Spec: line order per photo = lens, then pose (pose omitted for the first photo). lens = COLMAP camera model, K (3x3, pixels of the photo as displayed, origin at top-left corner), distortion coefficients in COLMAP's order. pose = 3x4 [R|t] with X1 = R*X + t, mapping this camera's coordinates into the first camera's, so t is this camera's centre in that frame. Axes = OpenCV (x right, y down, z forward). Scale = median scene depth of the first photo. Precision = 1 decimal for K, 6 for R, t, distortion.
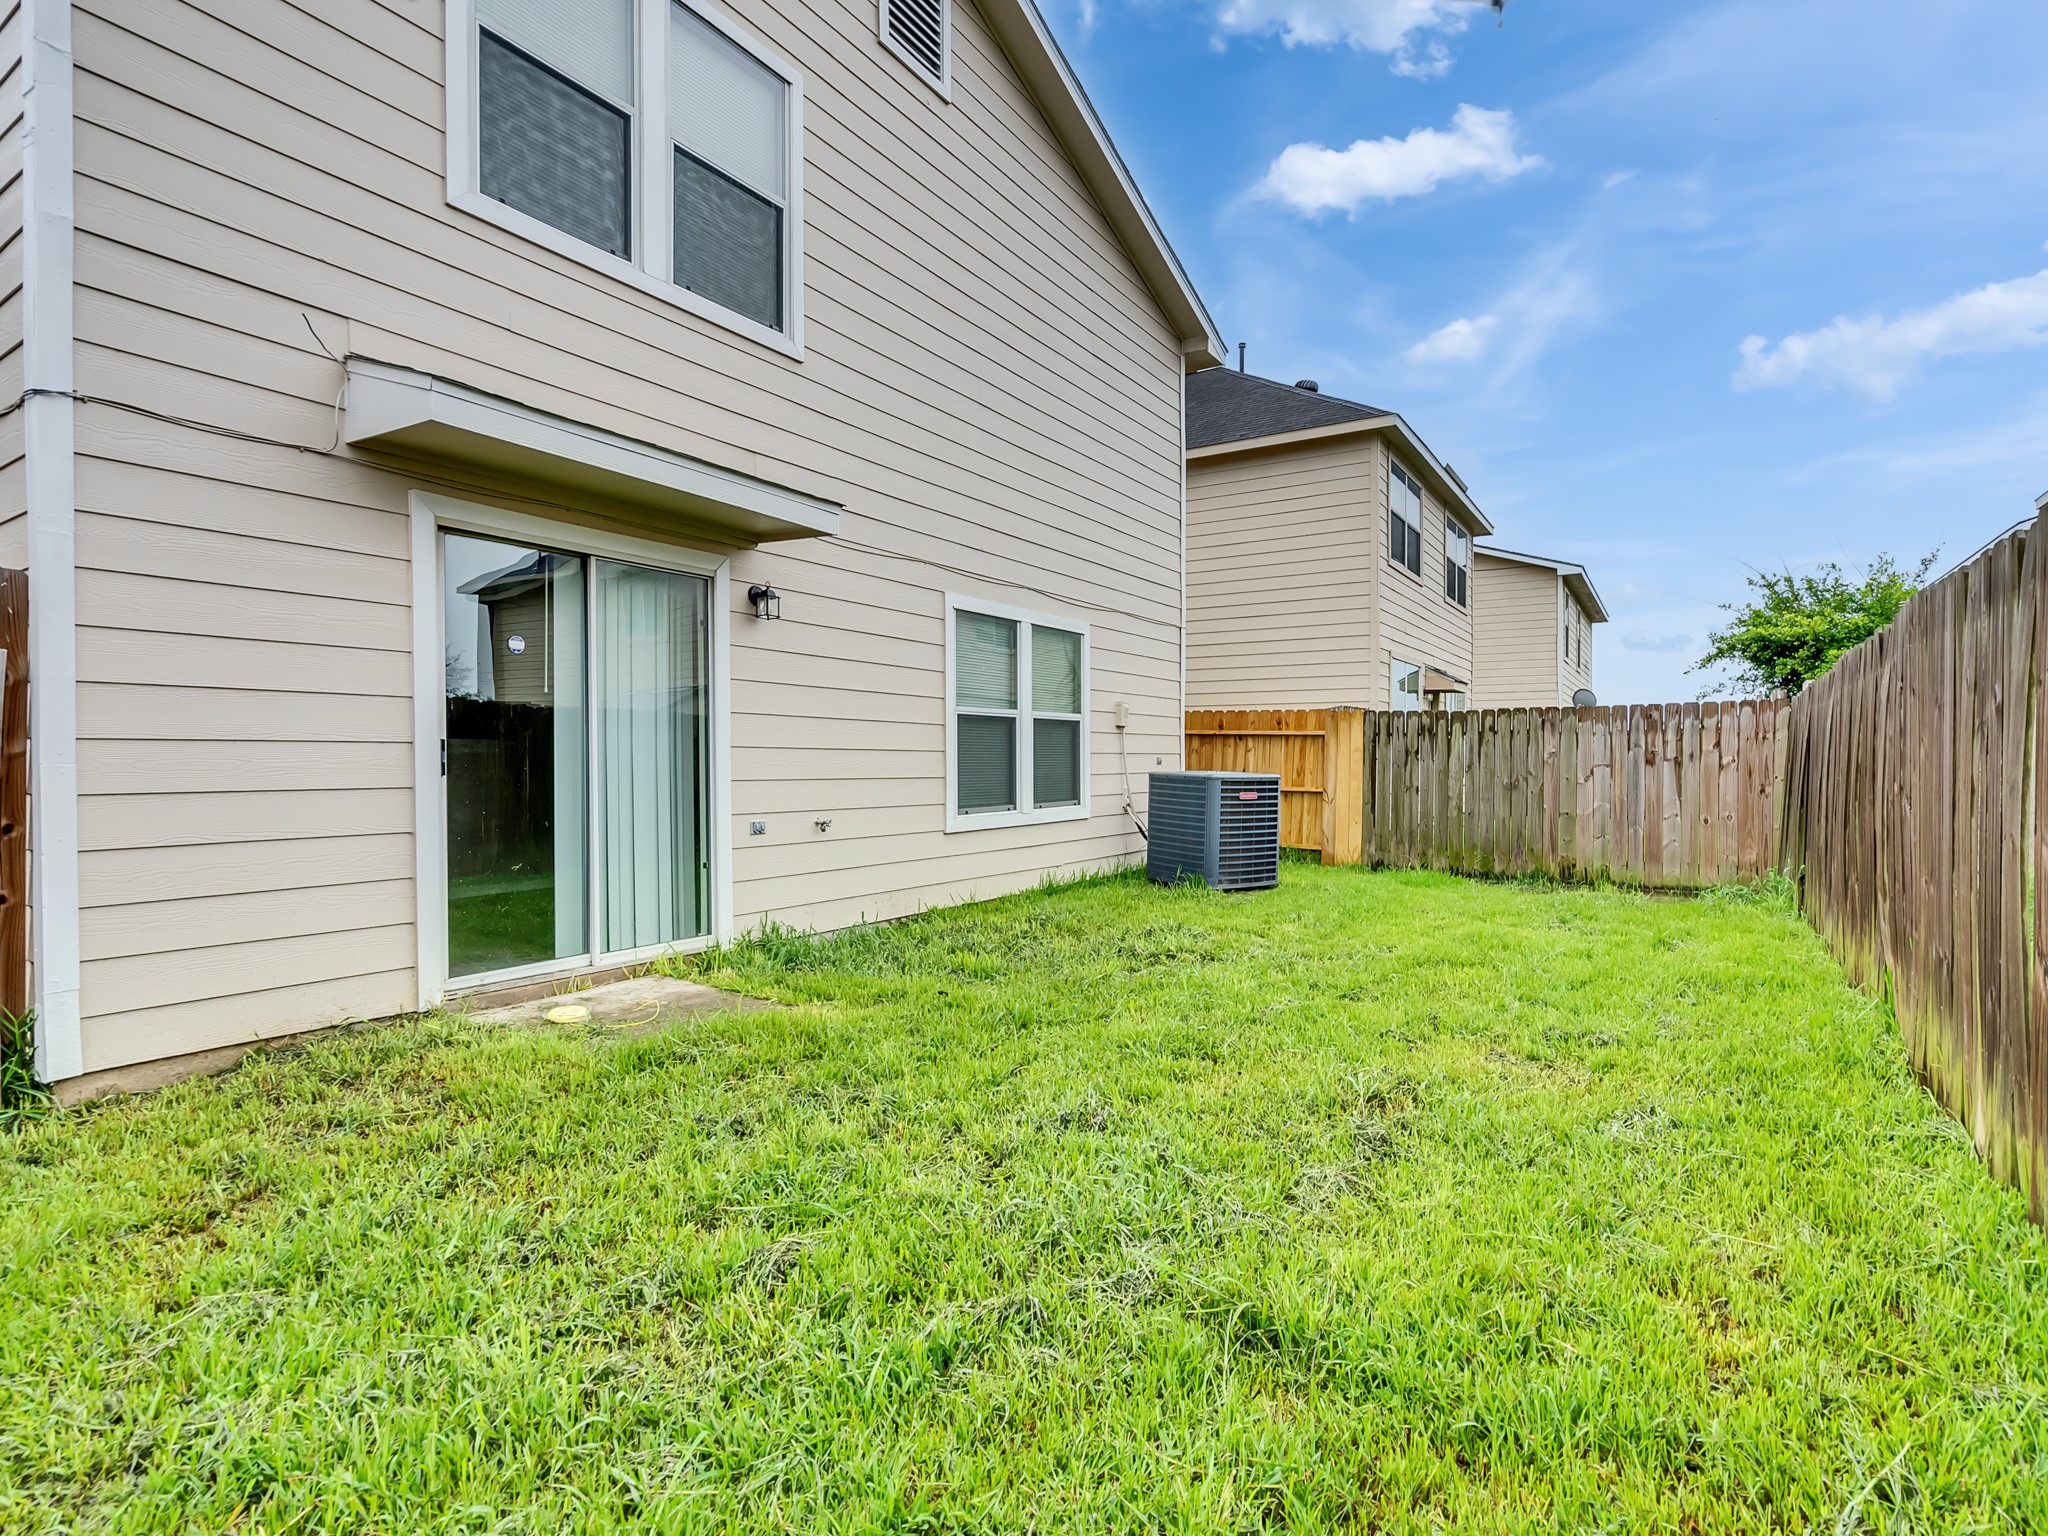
lens RADIAL K [[1037.8, 0, 1024.1], [0, 1037.8, 772.1], [0, 0, 1]] dist [-0.002819, 0.000445]
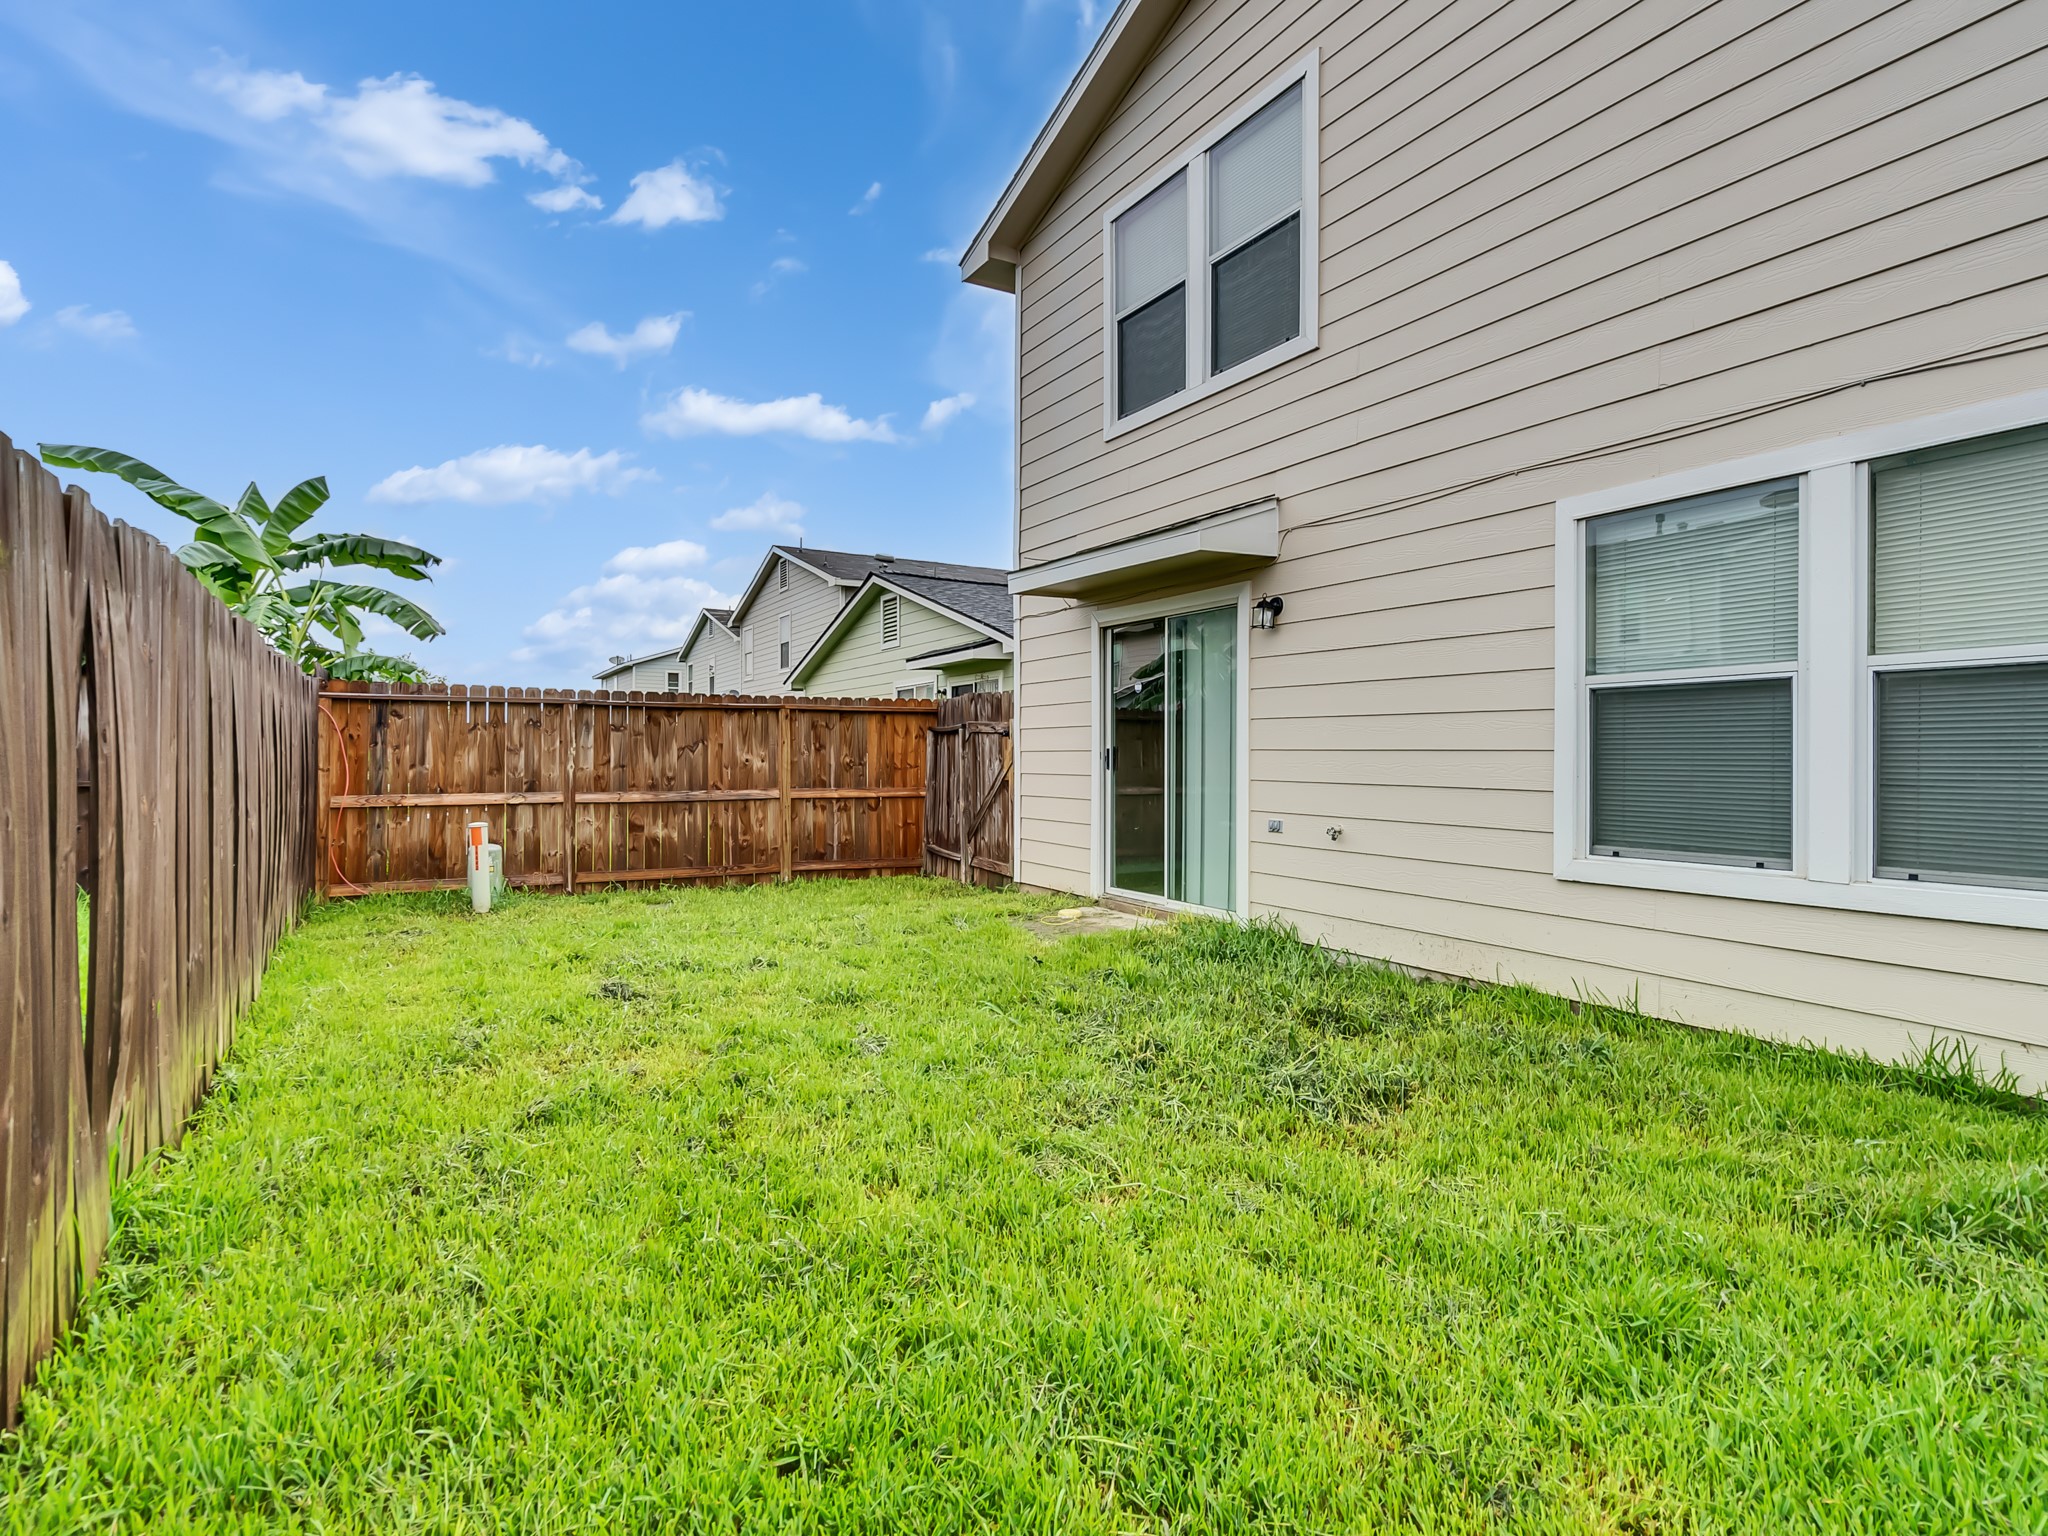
lens RADIAL K [[1037.8, 0, 1027.8], [0, 1037.8, 764.4], [0, 0, 1]] dist [-0.002819, 0.000445]
pose [[-0.443568, 0.007984, -0.896205, 0.776403], [-0.007795, 0.999888, 0.012766, -0.020243], [0.896207, 0.012648, -0.443456, 1.205262]]
